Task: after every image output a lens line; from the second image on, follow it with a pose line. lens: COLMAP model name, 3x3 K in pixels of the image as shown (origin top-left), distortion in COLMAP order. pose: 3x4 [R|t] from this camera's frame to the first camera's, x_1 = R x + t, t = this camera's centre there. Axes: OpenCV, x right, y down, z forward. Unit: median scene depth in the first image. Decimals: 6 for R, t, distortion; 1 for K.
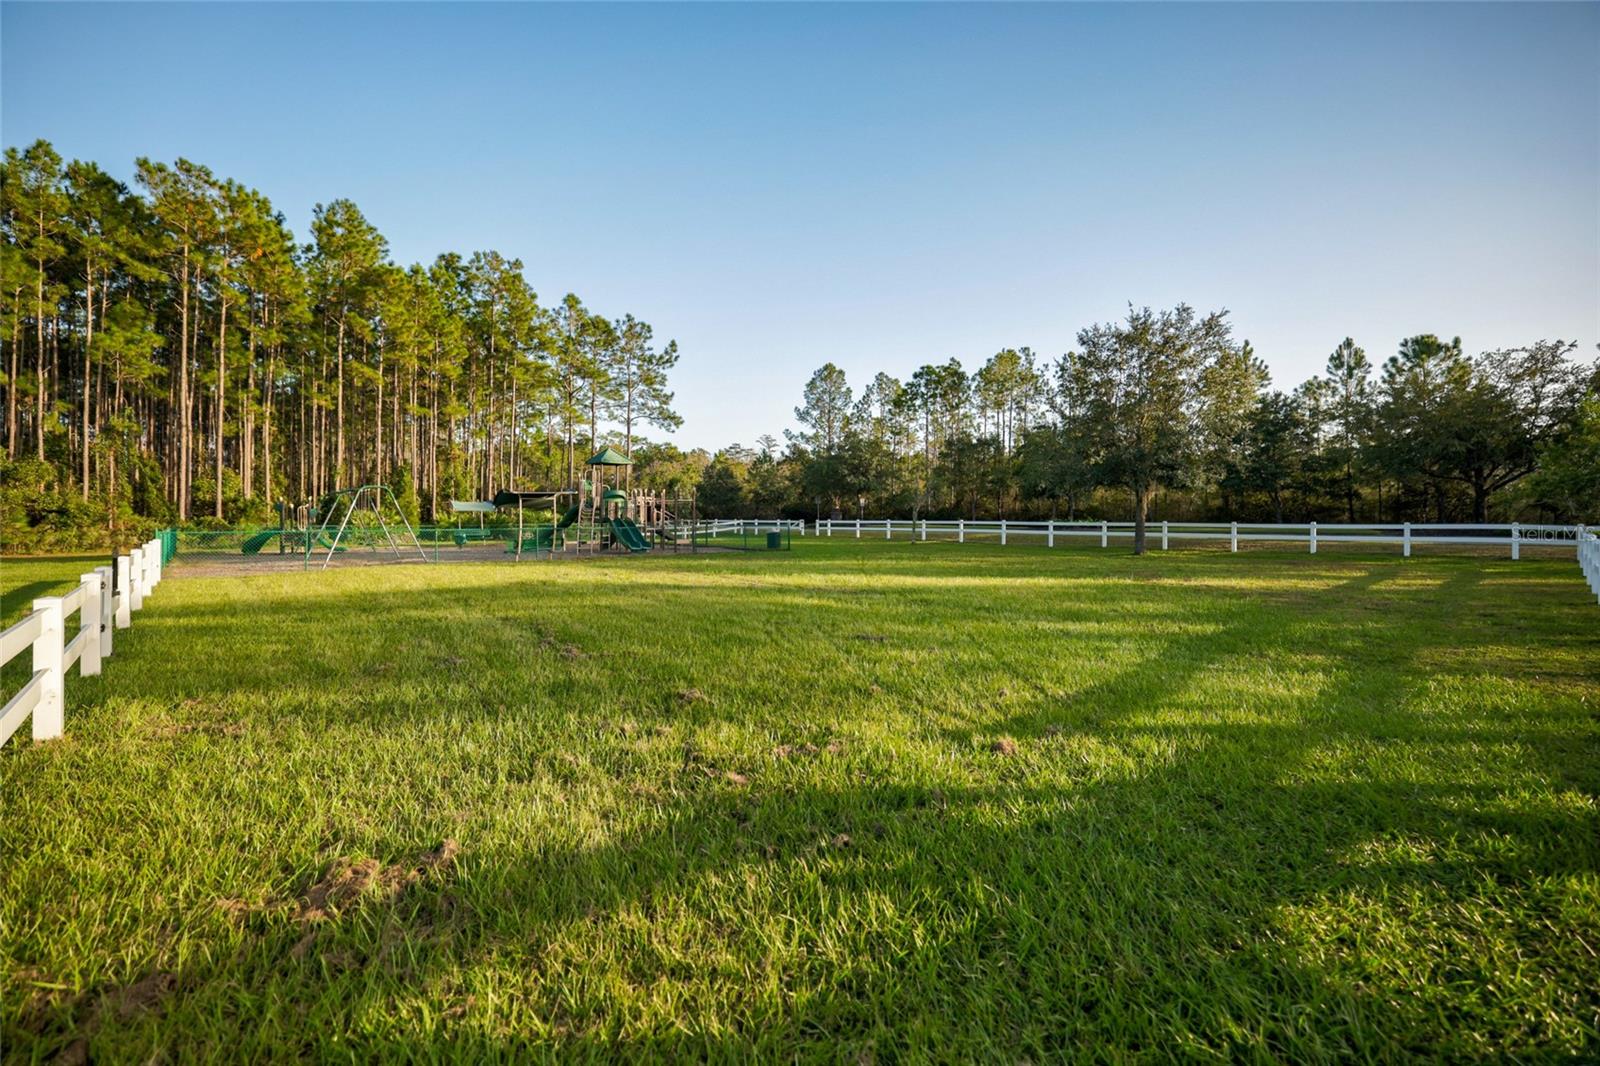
lens RADIAL K [[667.8, 0, 794.6], [0, 667.8, 517.3], [0, 0, 1]] dist [0.001463, 0.000124]
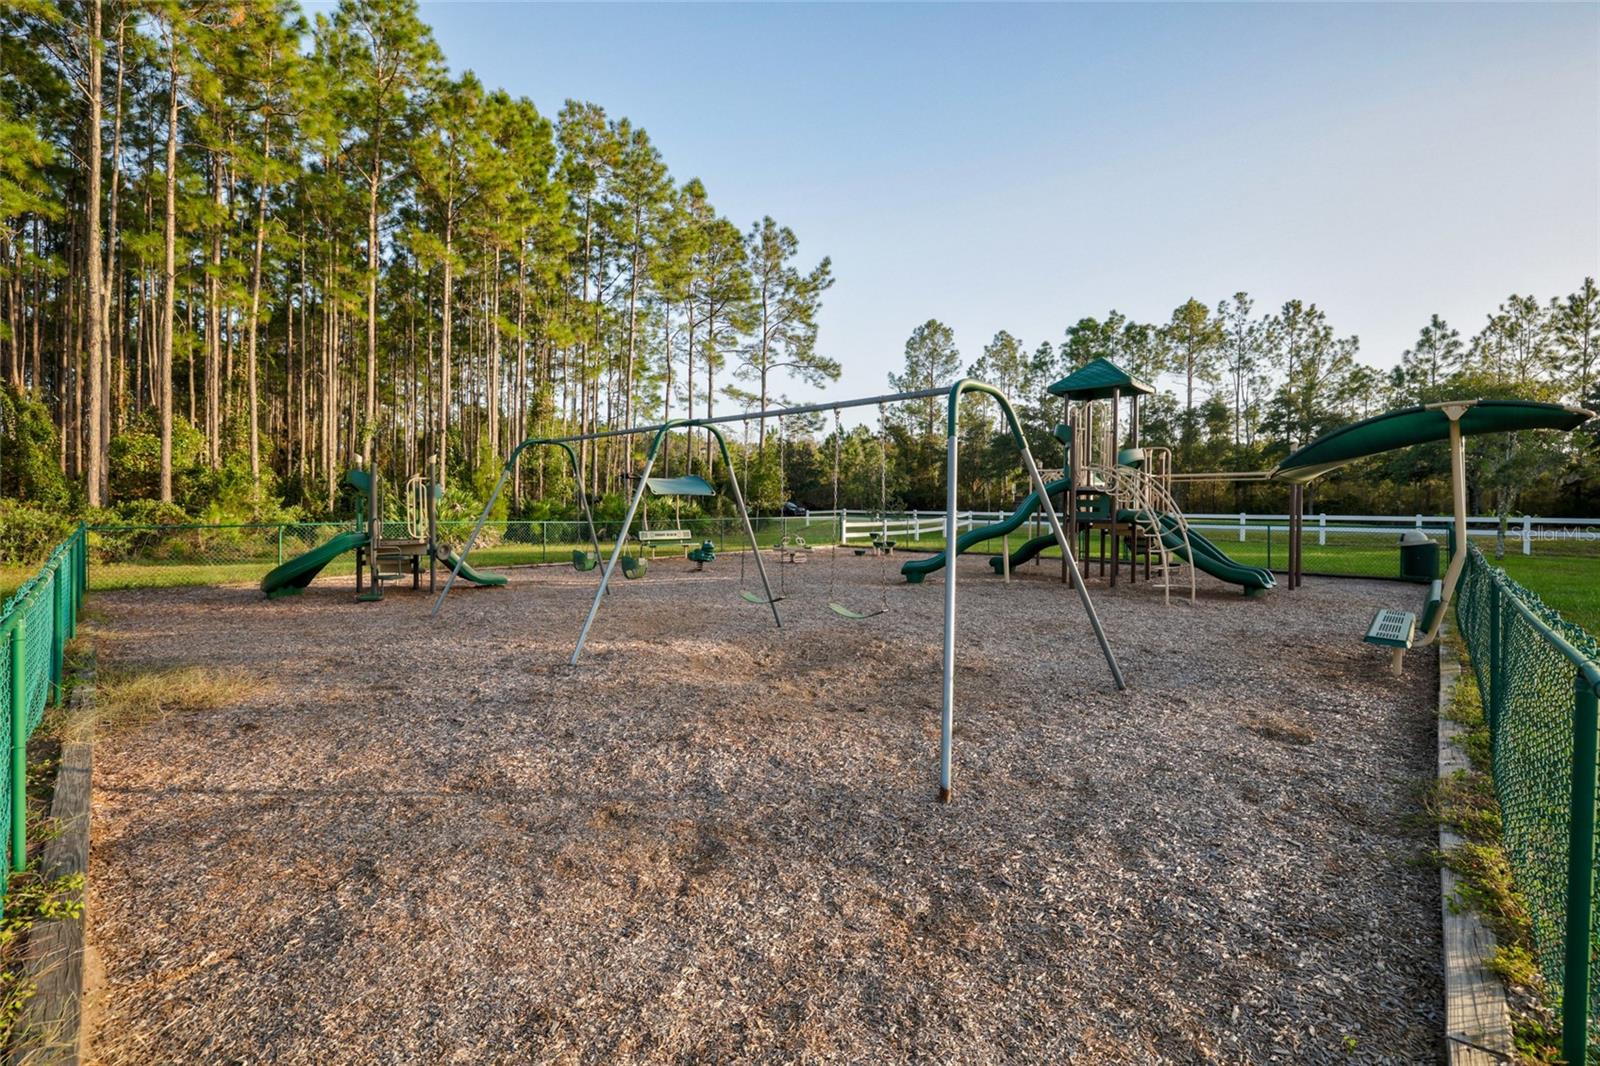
lens RADIAL K [[667.8, 0, 794.6], [0, 667.8, 517.3], [0, 0, 1]] dist [0.001463, 0.000124]
pose [[0.997519, 0.004839, 0.070225, -0.278348], [-0.006035, 0.999840, 0.016823, 0.000275], [-0.070132, -0.017205, 0.997389, 0.301598]]
